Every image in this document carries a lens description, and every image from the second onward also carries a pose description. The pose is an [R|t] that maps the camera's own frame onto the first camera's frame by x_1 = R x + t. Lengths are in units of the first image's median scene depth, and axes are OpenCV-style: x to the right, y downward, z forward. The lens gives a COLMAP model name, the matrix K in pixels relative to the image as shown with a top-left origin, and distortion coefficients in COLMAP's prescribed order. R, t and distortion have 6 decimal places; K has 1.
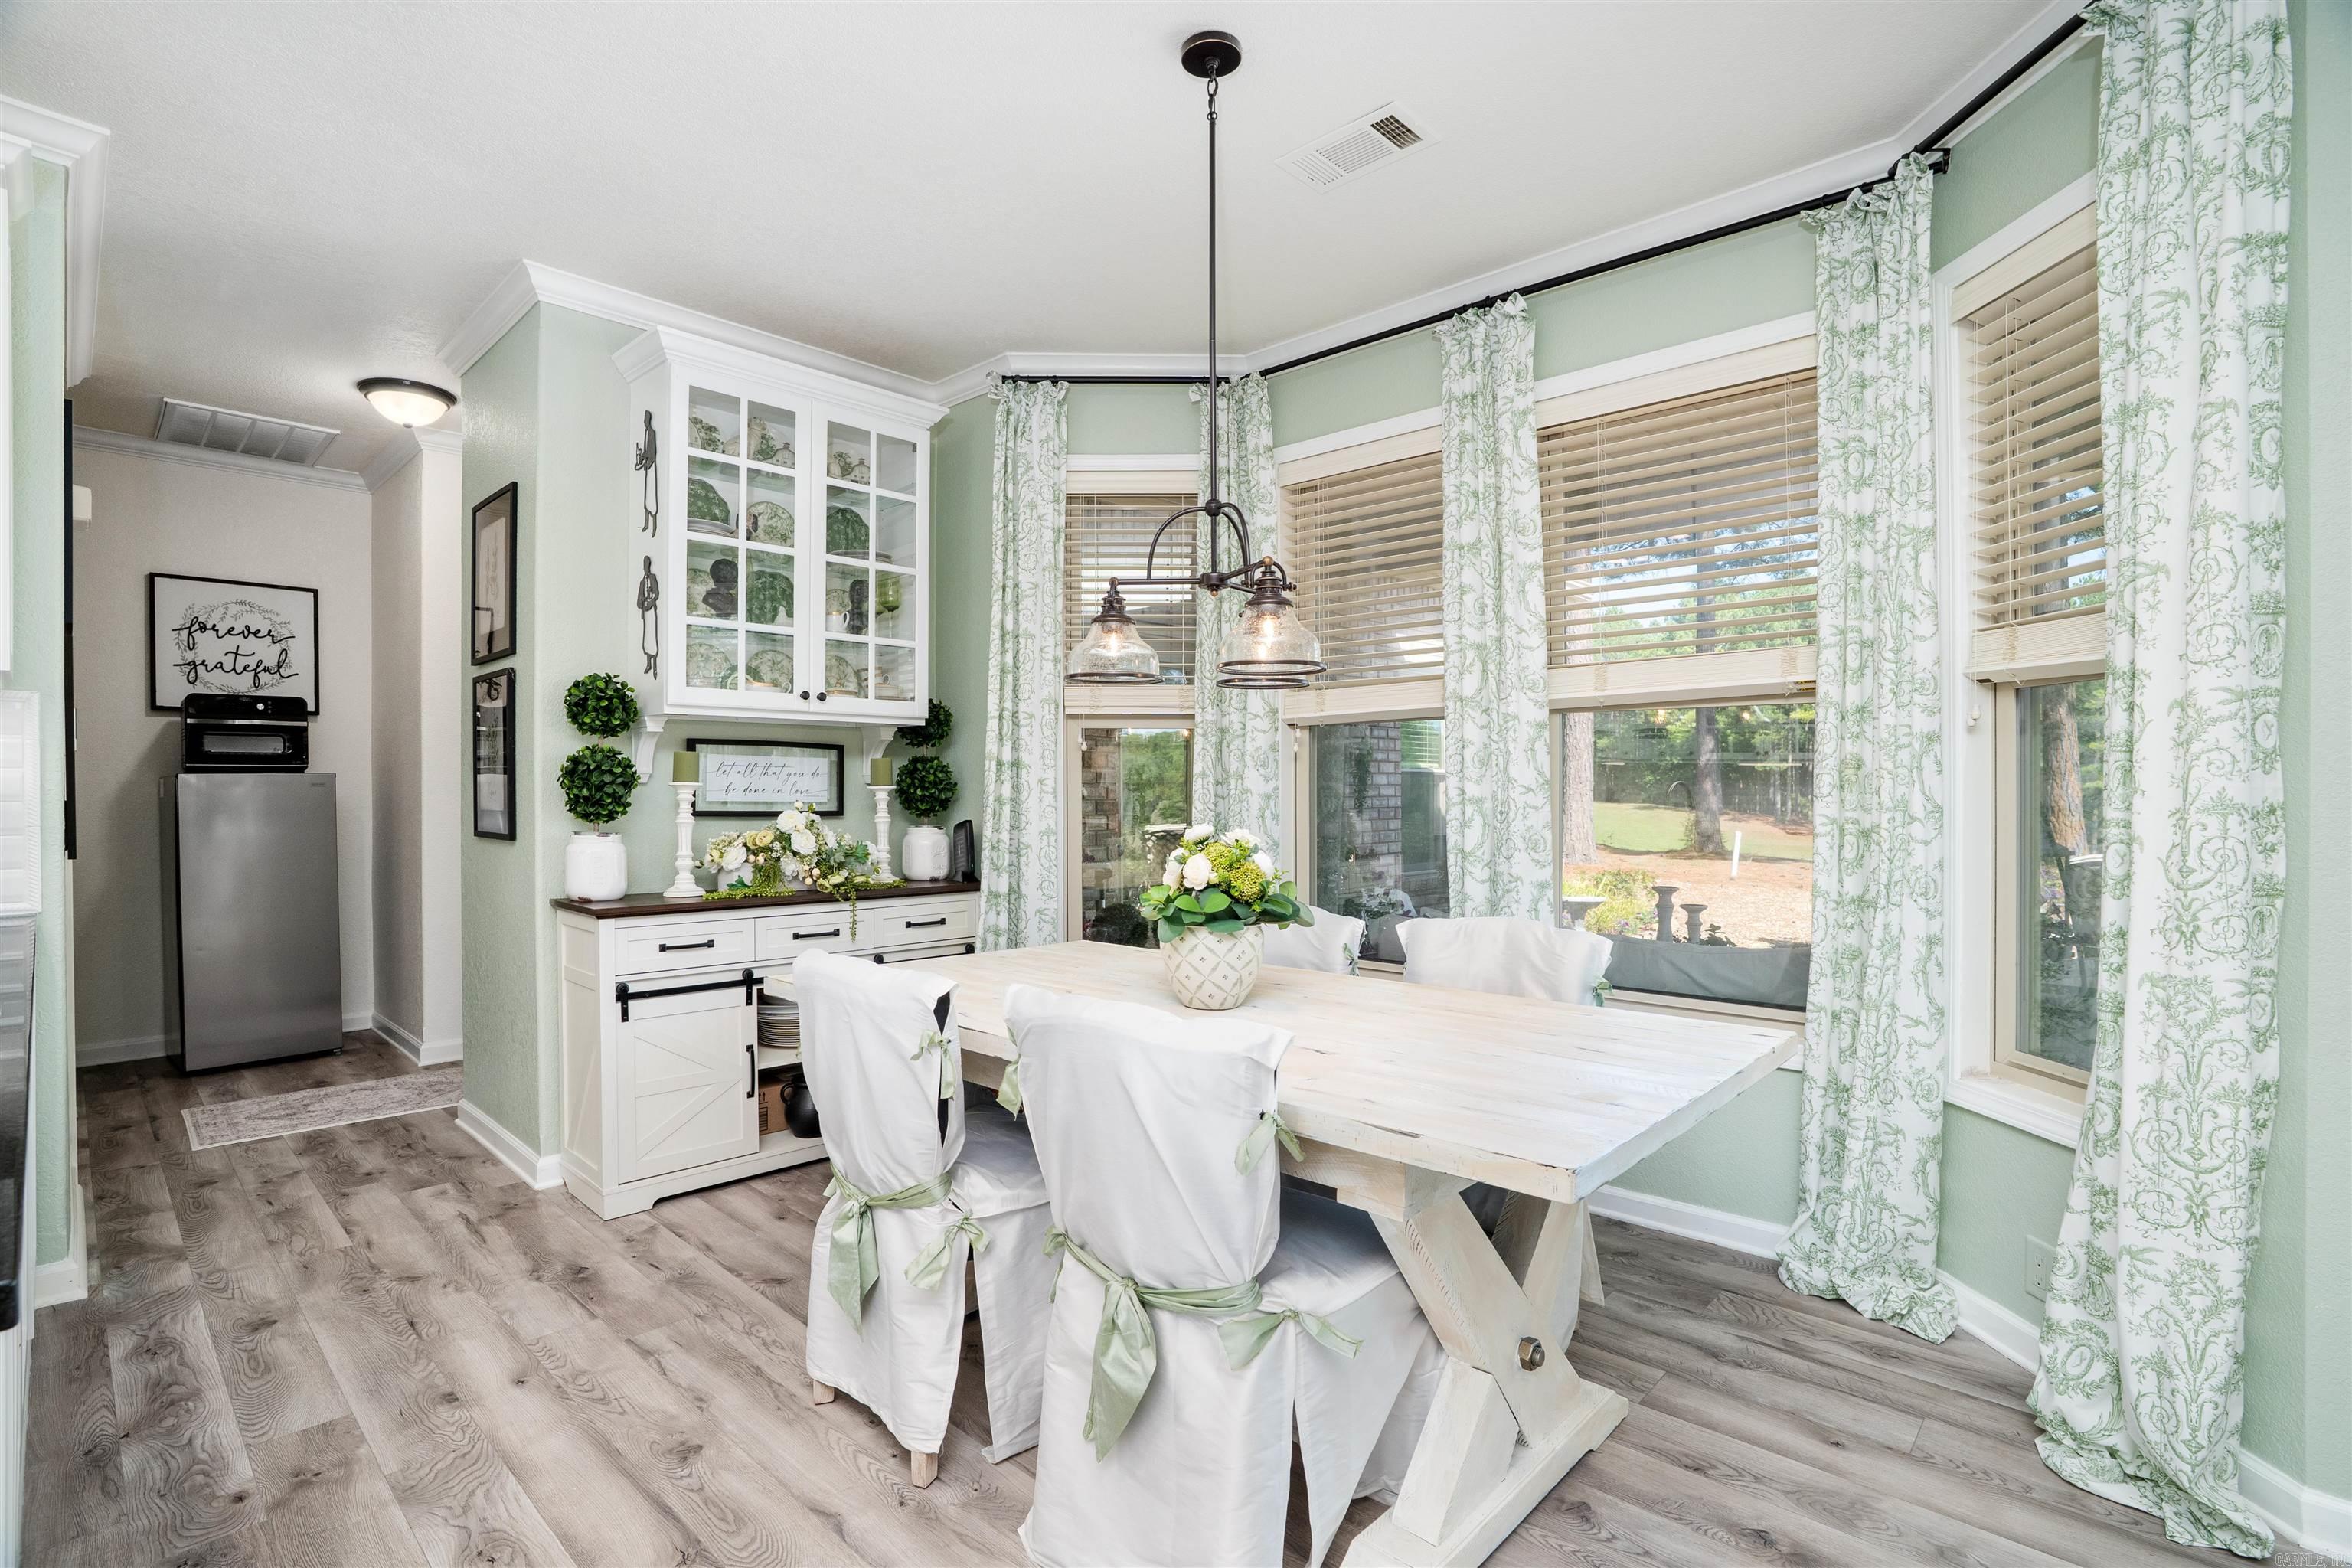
lens RADIAL K [[1103.8, 0, 1175.7], [0, 1103.8, 794.9], [0, 0, 1]] dist [-0.060581, 0.024413]
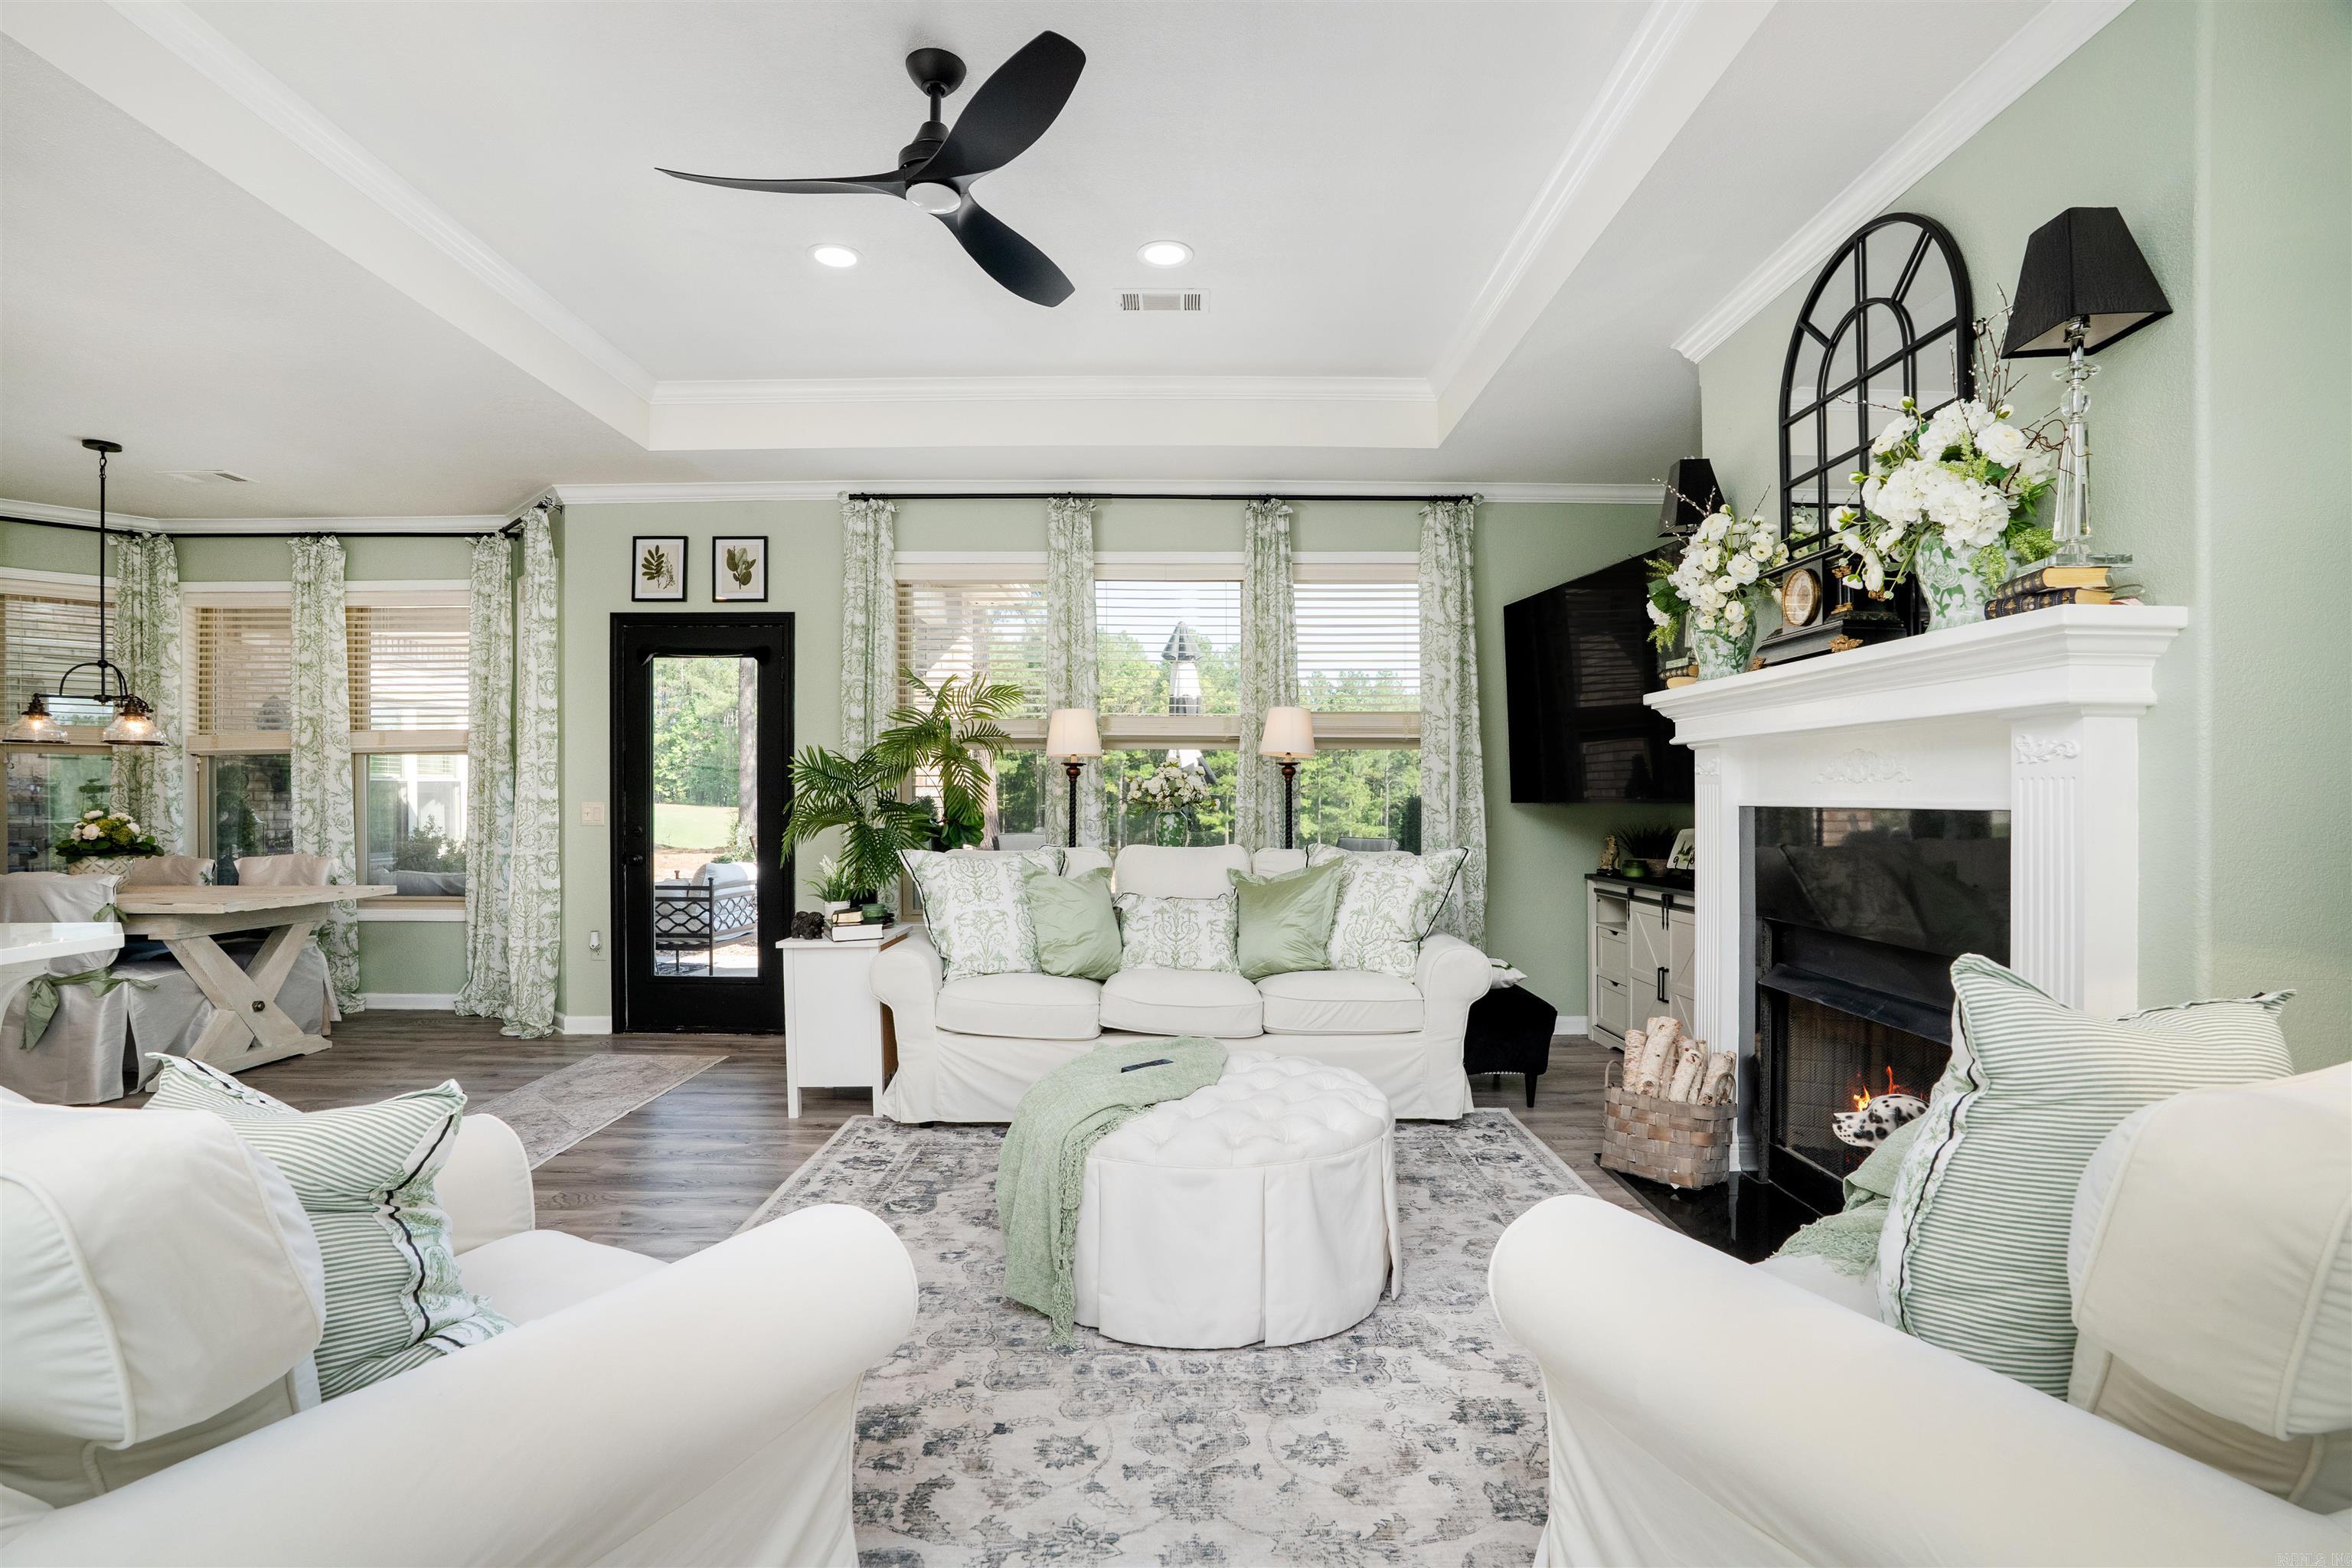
lens RADIAL K [[1103.8, 0, 1175.7], [0, 1103.8, 794.9], [0, 0, 1]] dist [-0.060581, 0.024413]
pose [[0.723958, -0.001301, 0.689843, 0.102044], [0.004107, 0.999989, -0.002424, 0.007797], [-0.689832, 0.004588, 0.723955, -1.677497]]
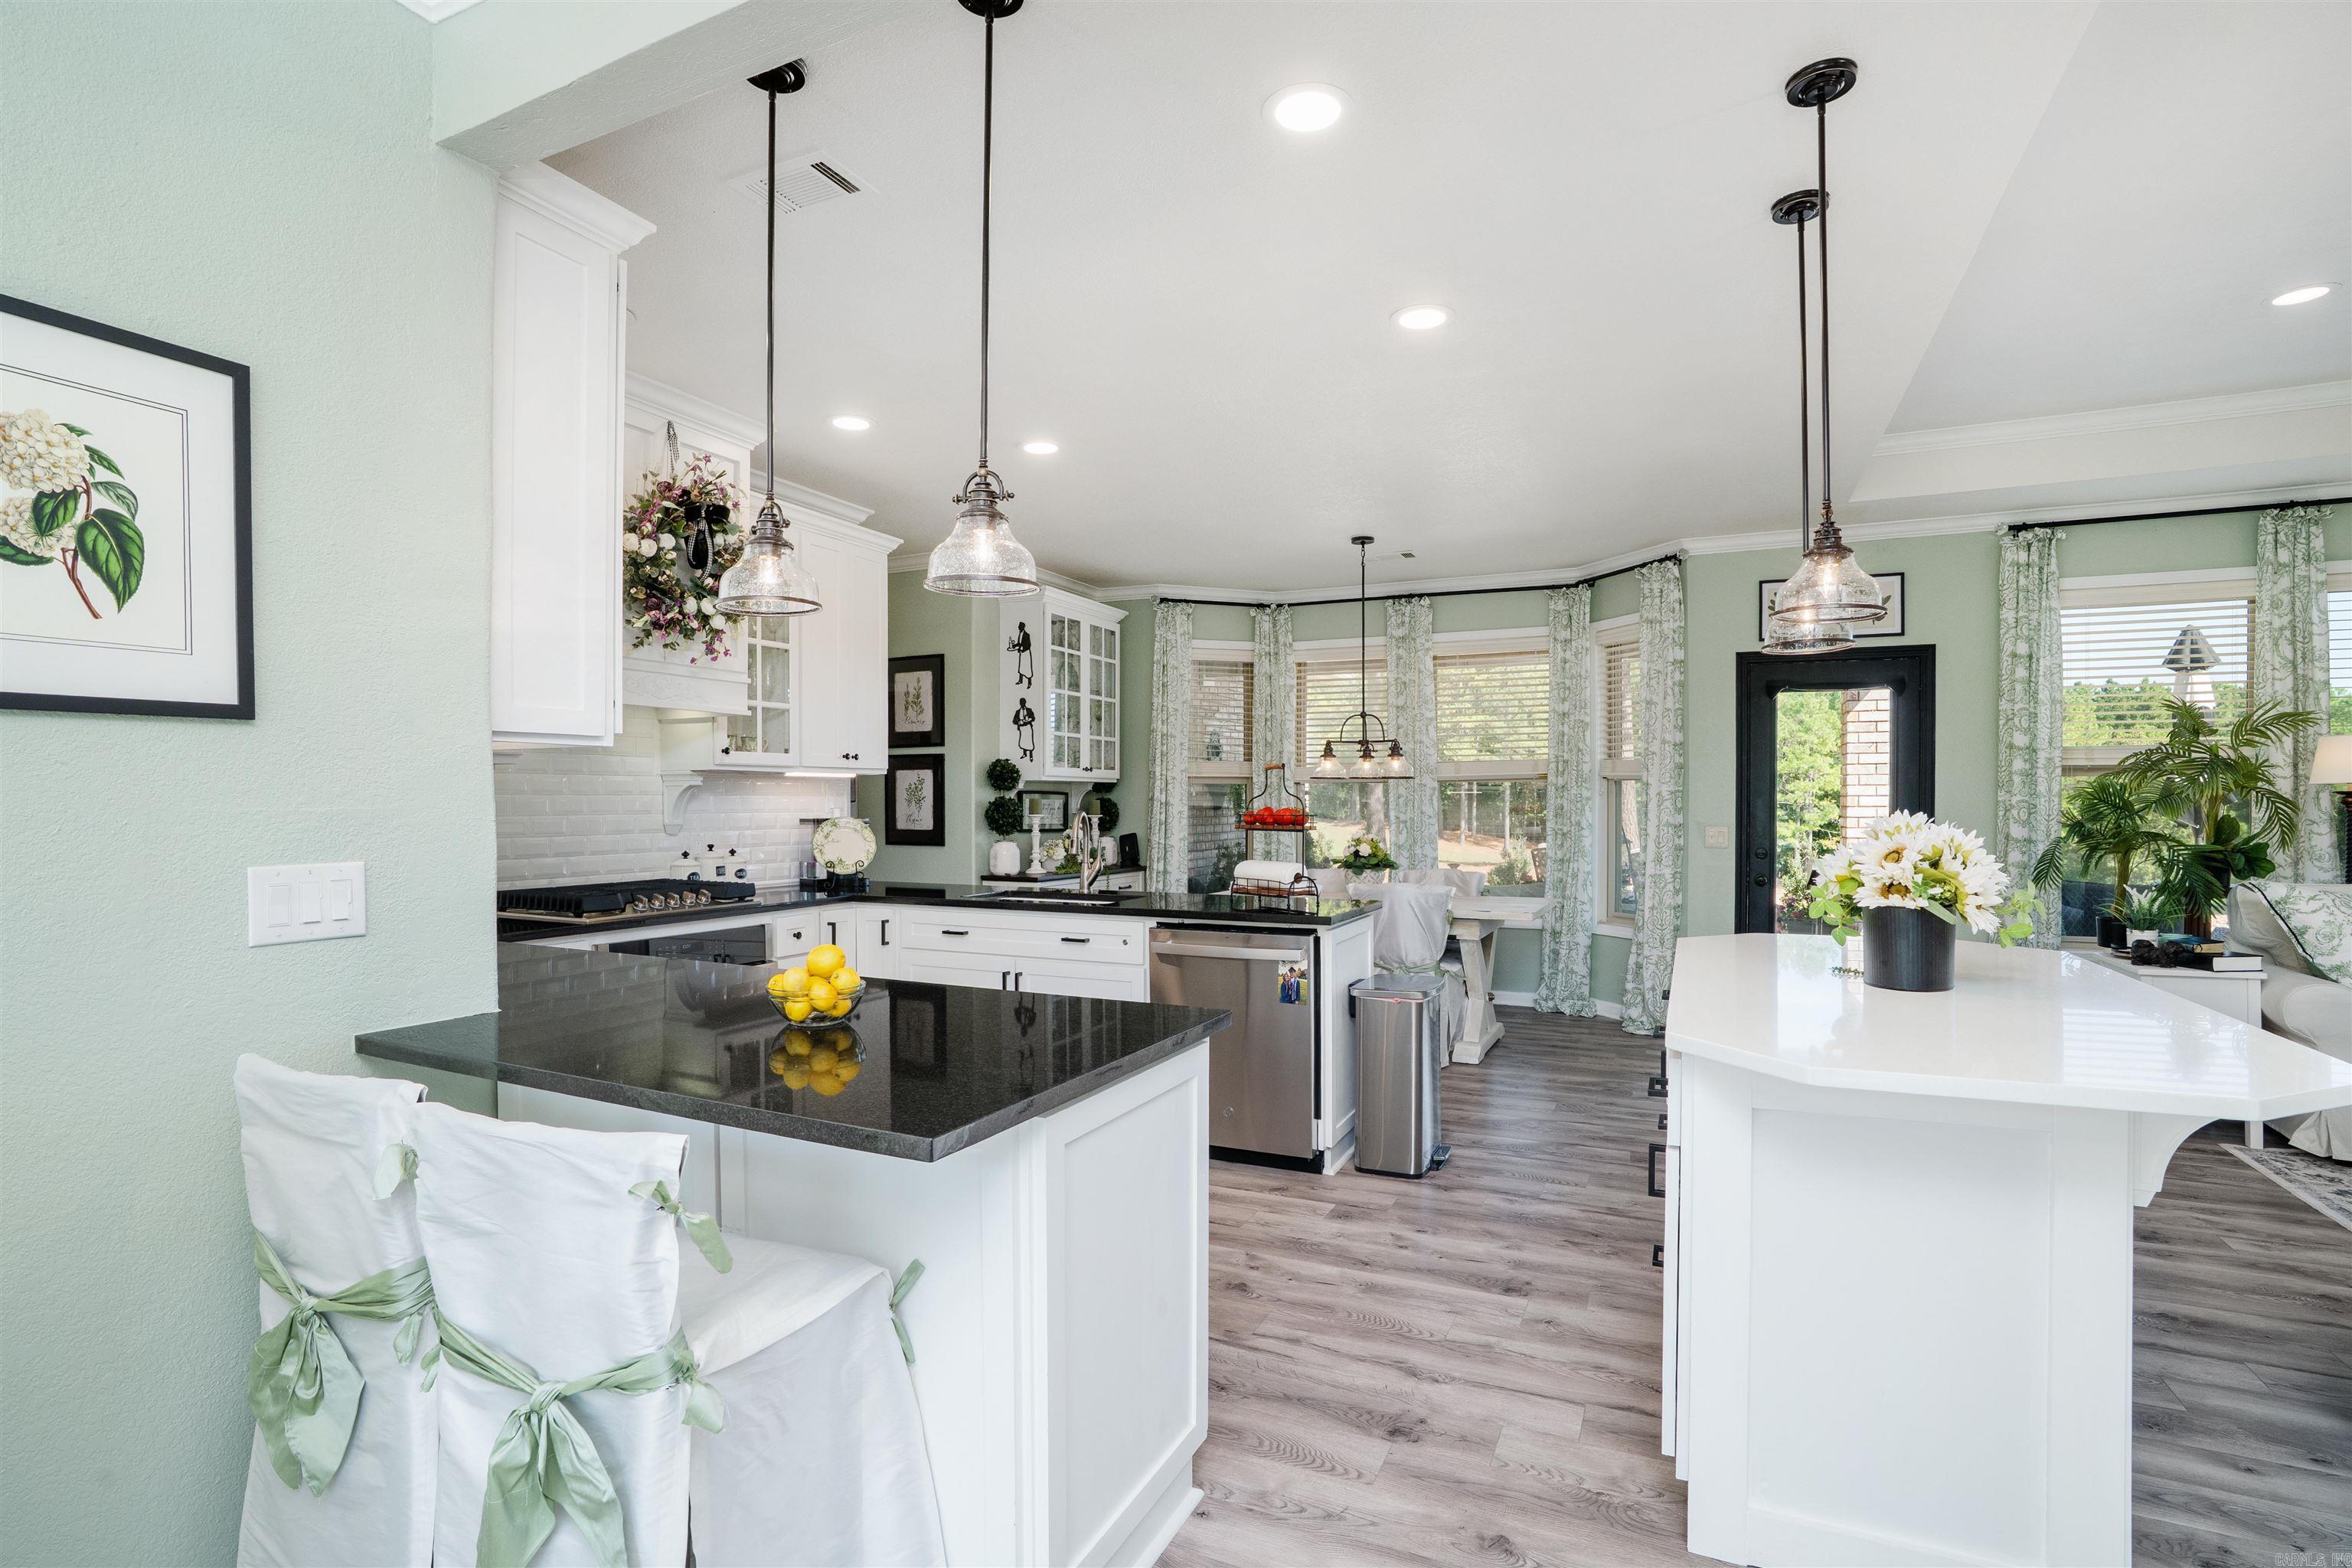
lens RADIAL K [[1121.7, 0, 1182.5], [0, 1121.7, 820.7], [0, 0, 1]] dist [-0.065520, 0.025935]
pose [[0.952077, -0.006062, 0.305798, -1.048864], [0.002247, 0.999915, 0.012828, -0.032704], [-0.305850, -0.011527, 0.952010, -1.260263]]
